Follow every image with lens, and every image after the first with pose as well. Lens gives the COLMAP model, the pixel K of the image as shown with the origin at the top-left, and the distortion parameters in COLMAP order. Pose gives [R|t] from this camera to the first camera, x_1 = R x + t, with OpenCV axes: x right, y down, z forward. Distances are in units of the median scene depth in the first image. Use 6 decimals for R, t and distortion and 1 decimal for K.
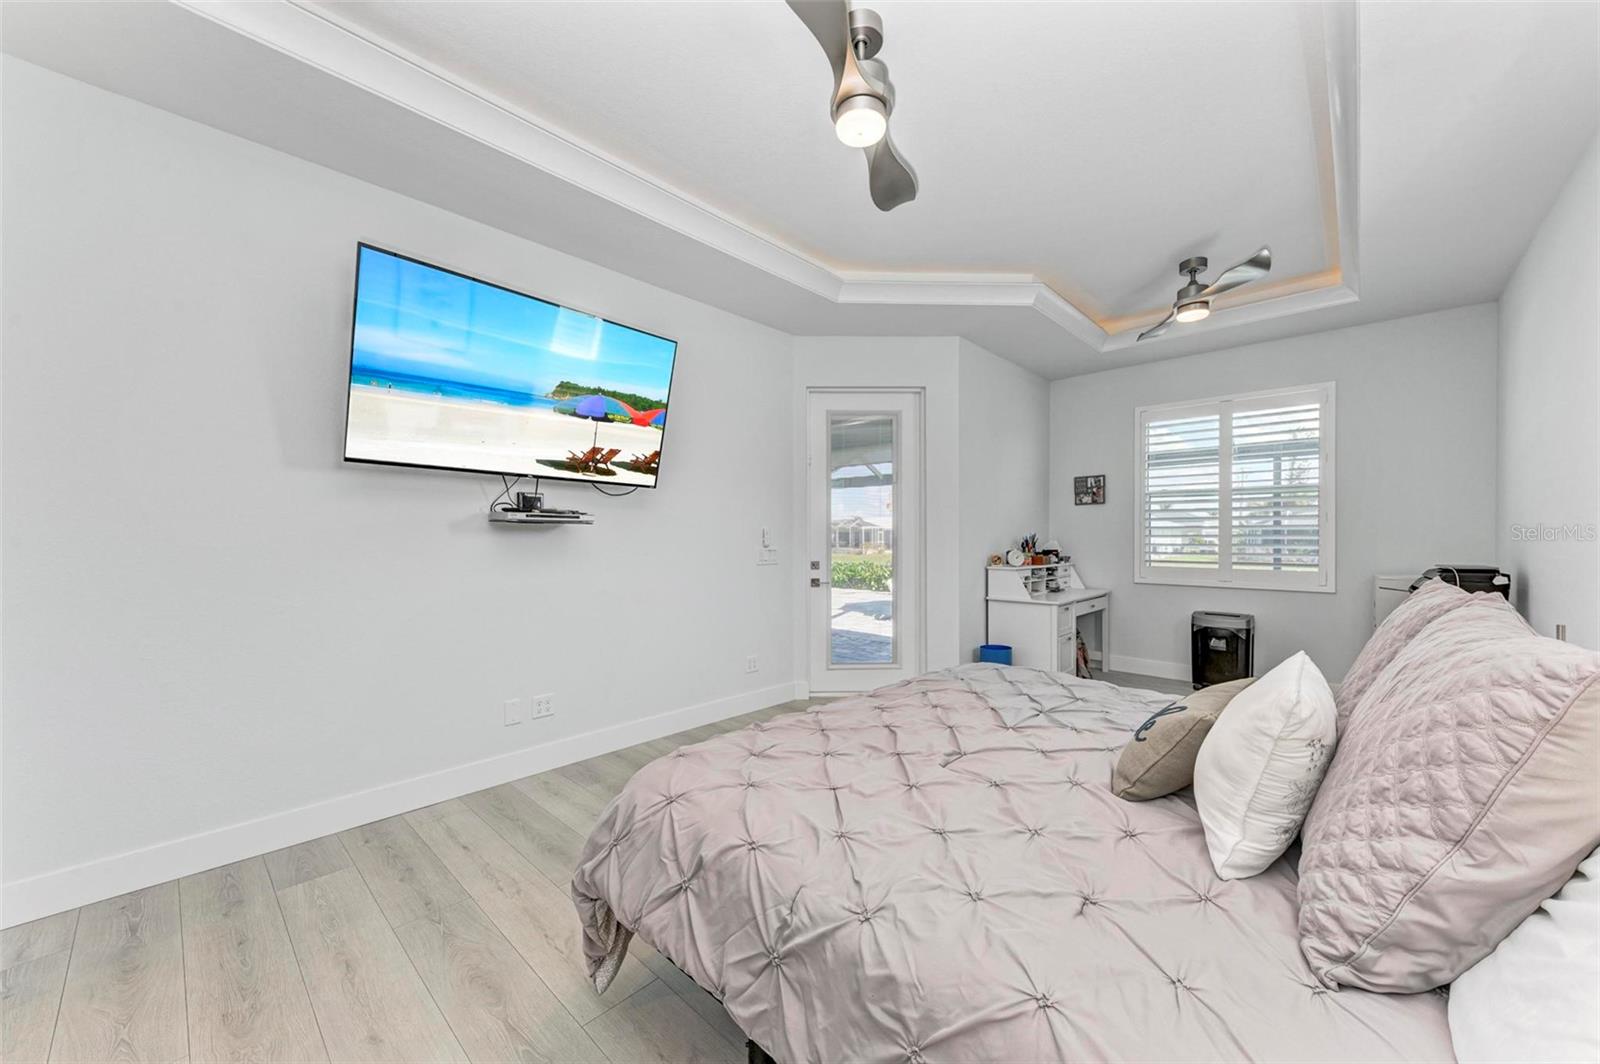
lens RADIAL K [[600.6, 0, 804.1], [0, 600.6, 538.7], [0, 0, 1]] dist [0.032611, 0.000009]
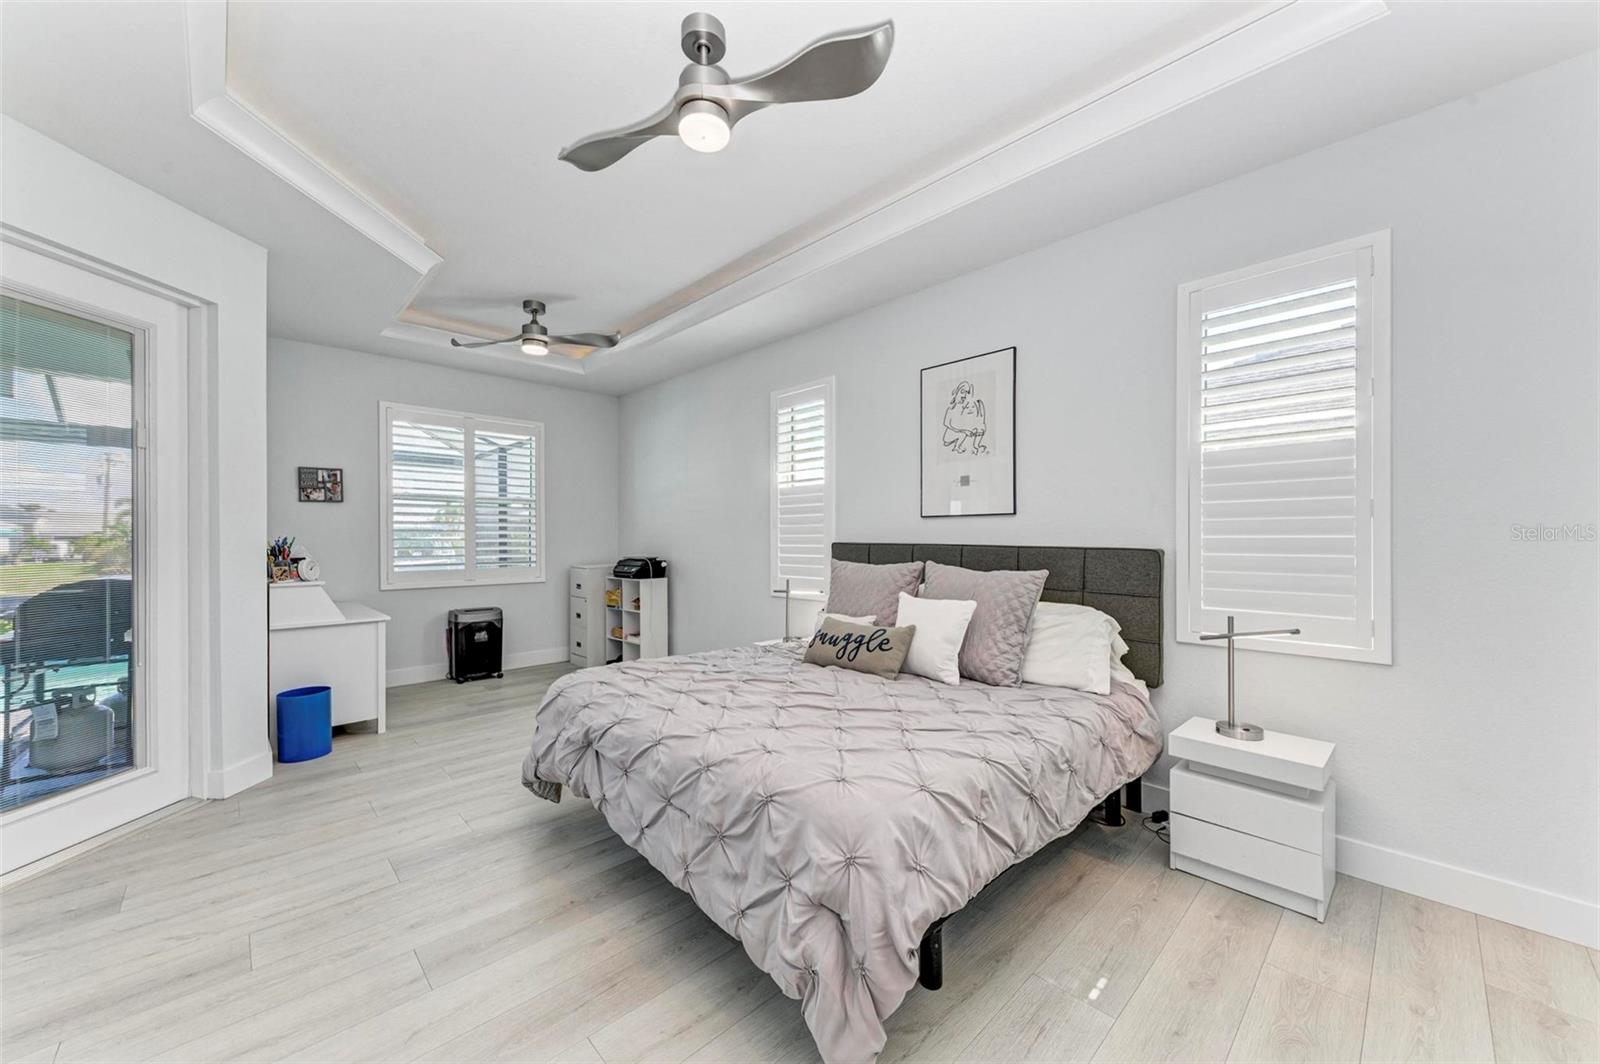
lens RADIAL K [[600.6, 0, 804.1], [0, 600.6, 538.7], [0, 0, 1]] dist [0.032611, 0.000009]
pose [[0.050747, -0.004329, 0.998702, -0.383975], [0.006683, 0.999970, 0.003995, -0.006137], [-0.998689, 0.006472, 0.050775, 0.339037]]
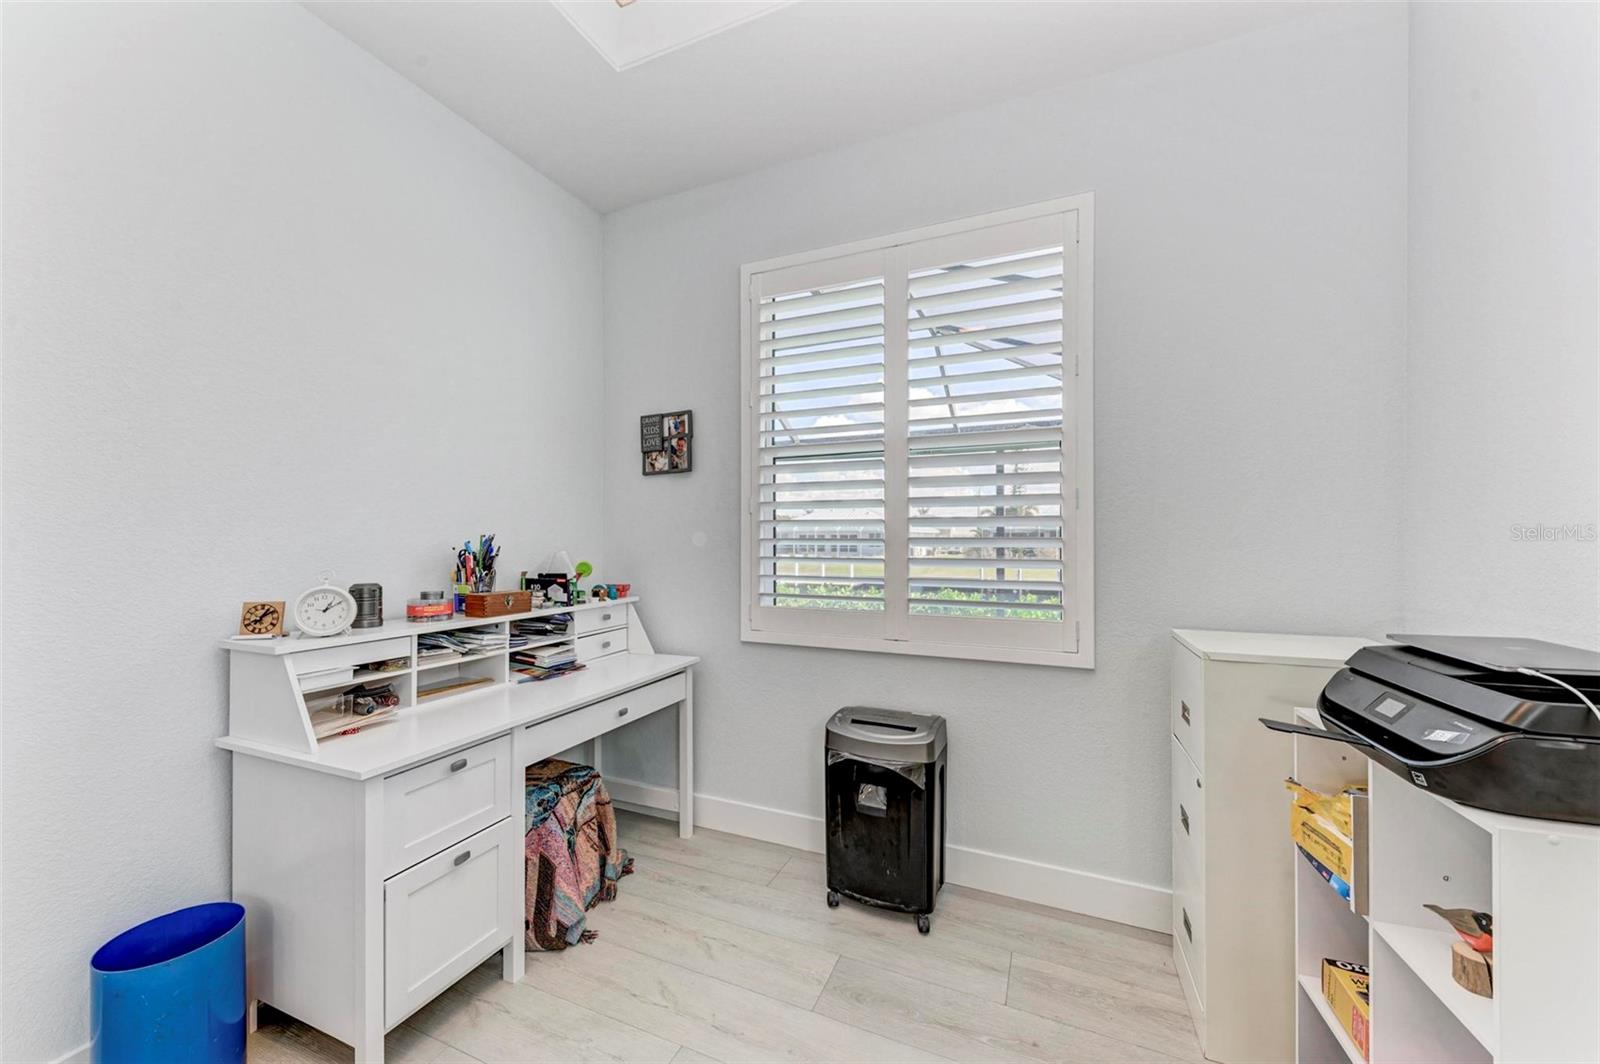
lens RADIAL K [[600.6, 0, 804.1], [0, 600.6, 538.7], [0, 0, 1]] dist [0.032611, 0.000009]
pose [[0.942007, 0.002978, 0.335580, 0.476588], [-0.000703, 0.999976, -0.006899, -0.003607], [-0.335592, 0.006263, 0.941987, 0.601249]]
